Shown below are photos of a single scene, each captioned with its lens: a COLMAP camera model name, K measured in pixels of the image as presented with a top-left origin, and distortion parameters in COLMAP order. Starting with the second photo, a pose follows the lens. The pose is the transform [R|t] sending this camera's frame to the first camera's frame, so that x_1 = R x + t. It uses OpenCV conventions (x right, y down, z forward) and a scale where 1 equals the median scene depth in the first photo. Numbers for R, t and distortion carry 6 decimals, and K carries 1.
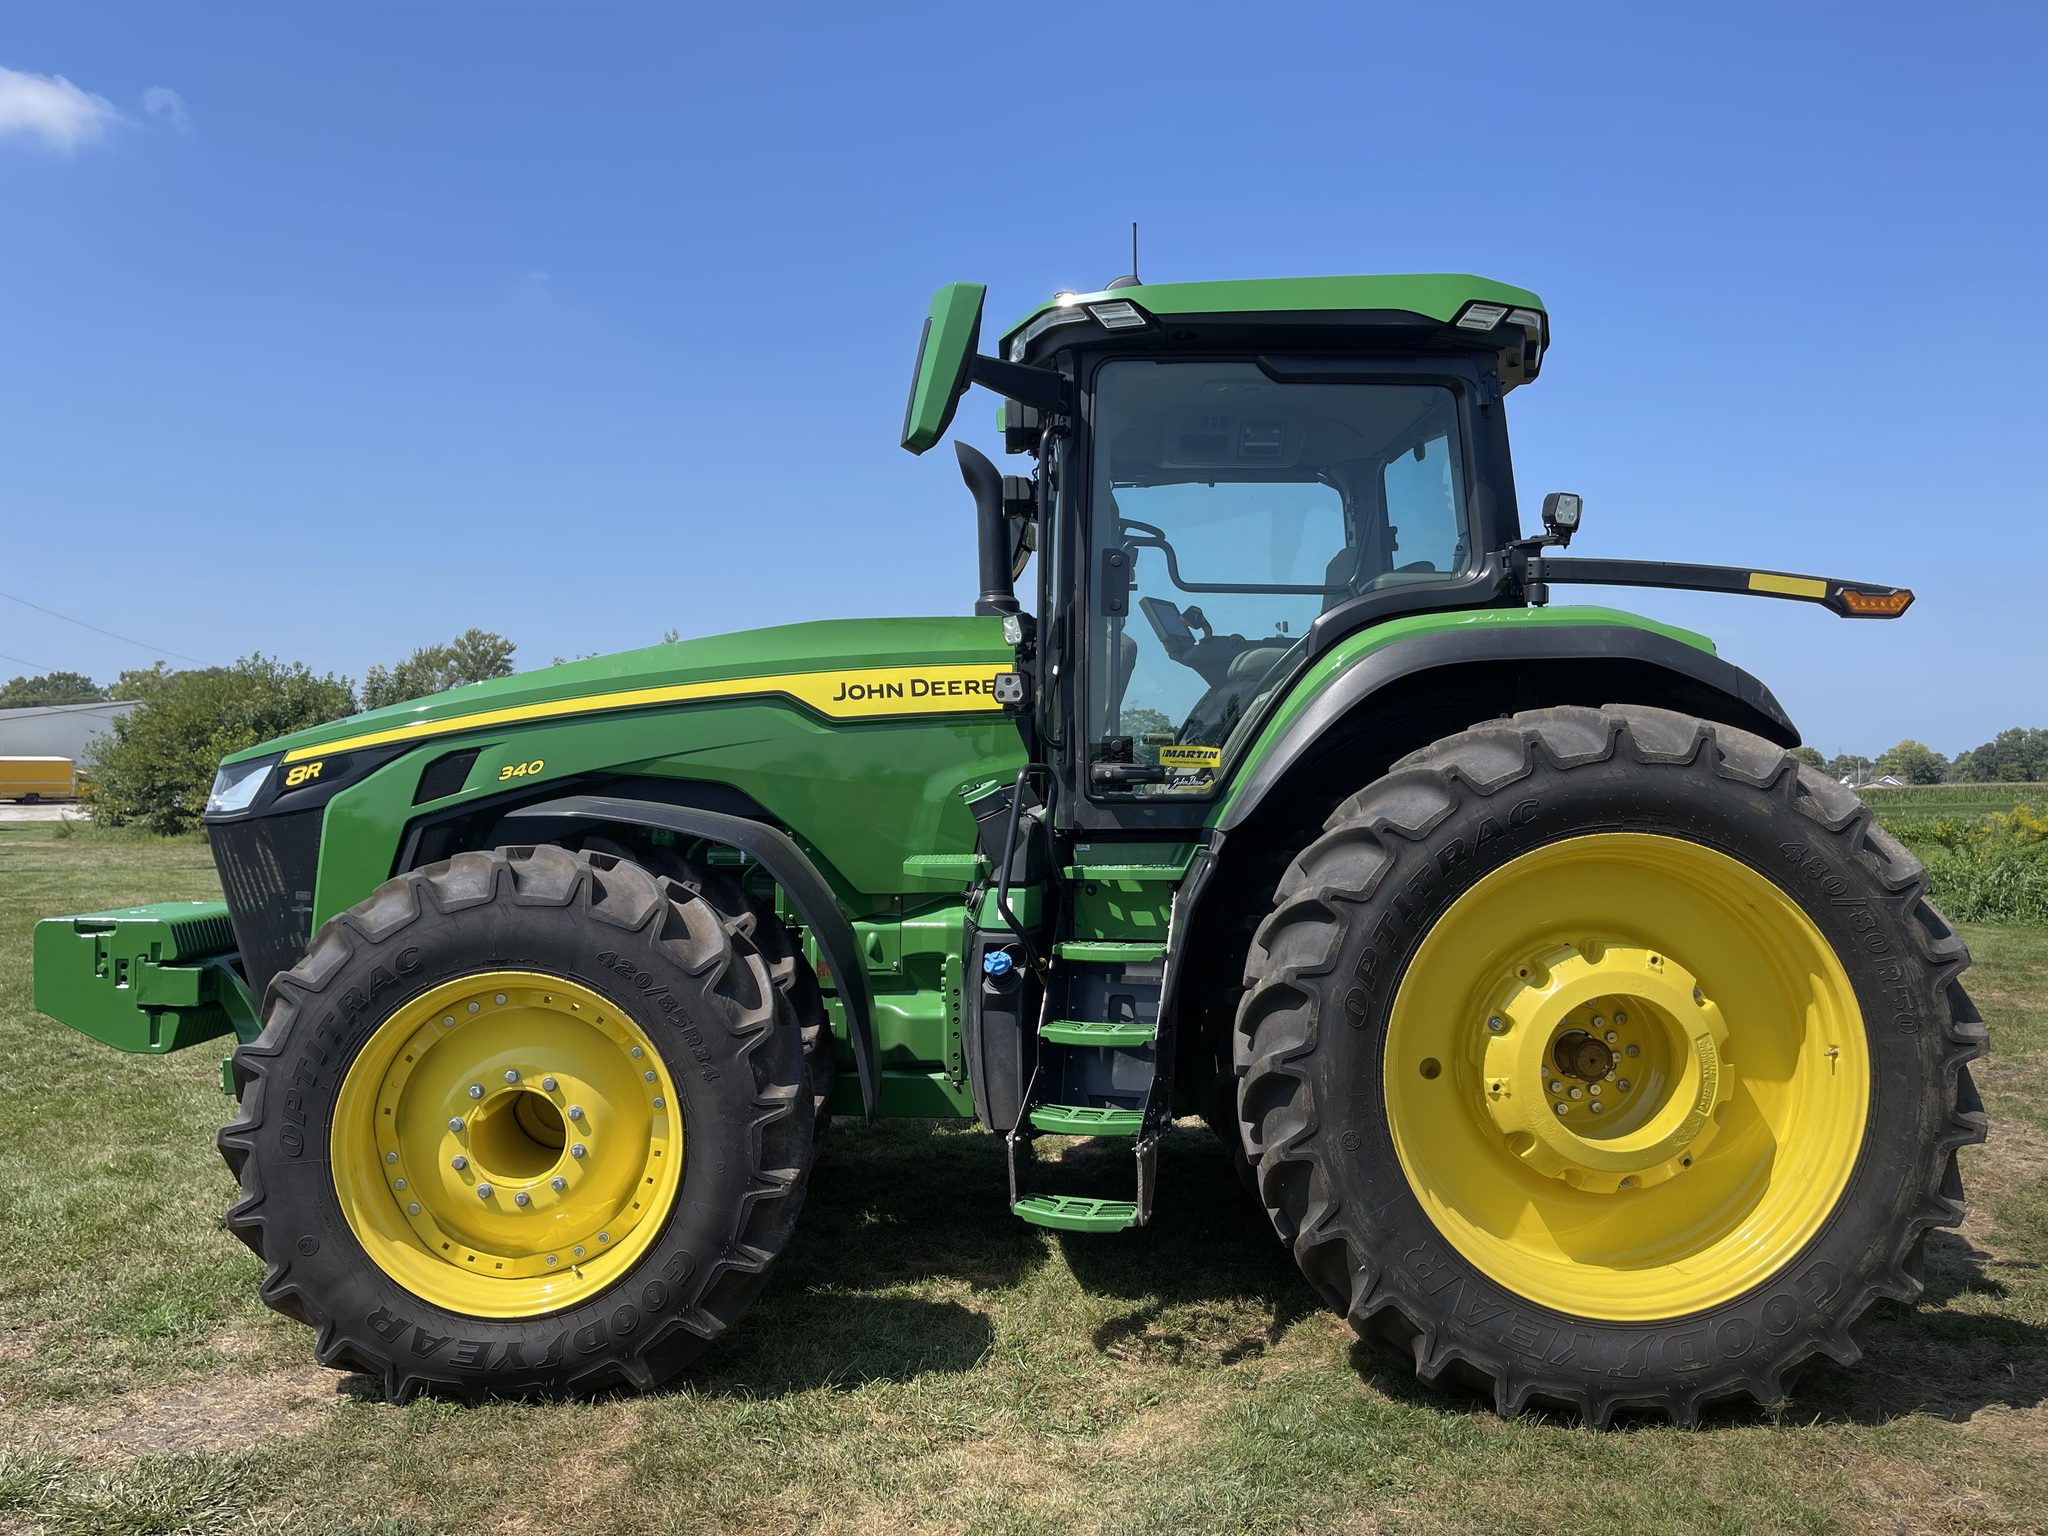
lens RADIAL K [[1590.5, 0, 1024.0], [0, 1590.5, 768.0], [0, 0, 1]] dist [0.000569, -0.000974]
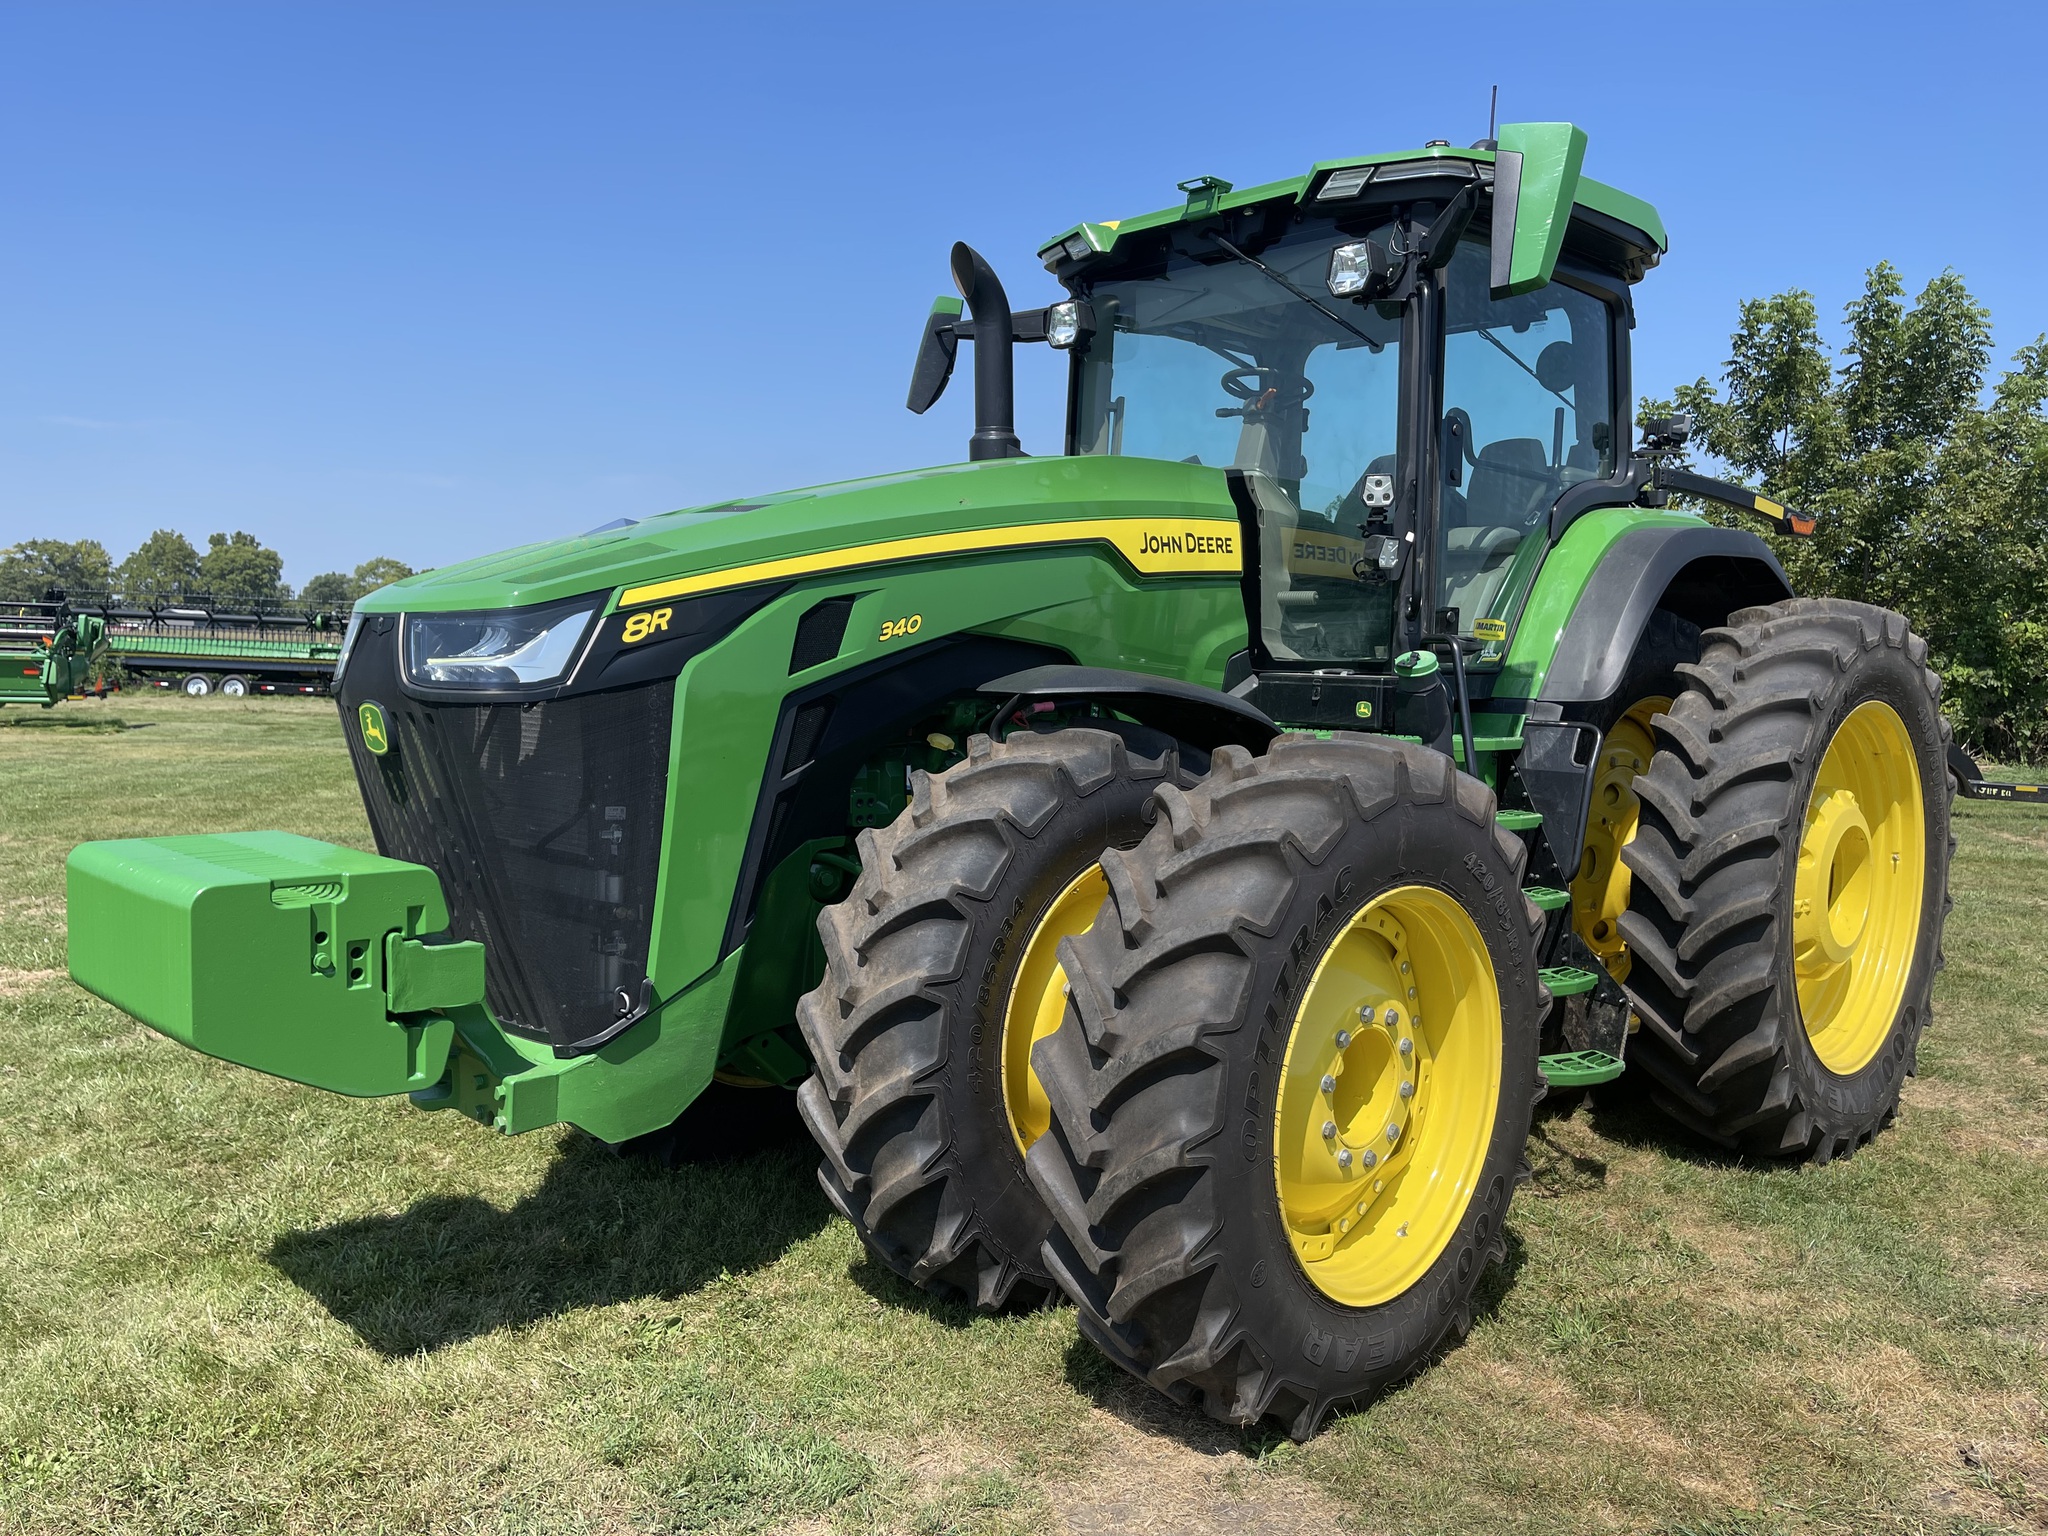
lens RADIAL K [[1563.2, 0, 1032.0], [0, 1563.2, 747.8], [0, 0, 1]] dist [0.040450, -0.006266]
pose [[0.725037, -0.032564, 0.687940, -0.780967], [-0.029073, 0.996544, 0.077813, -0.000848], [-0.688096, -0.076418, 0.721585, 0.426015]]
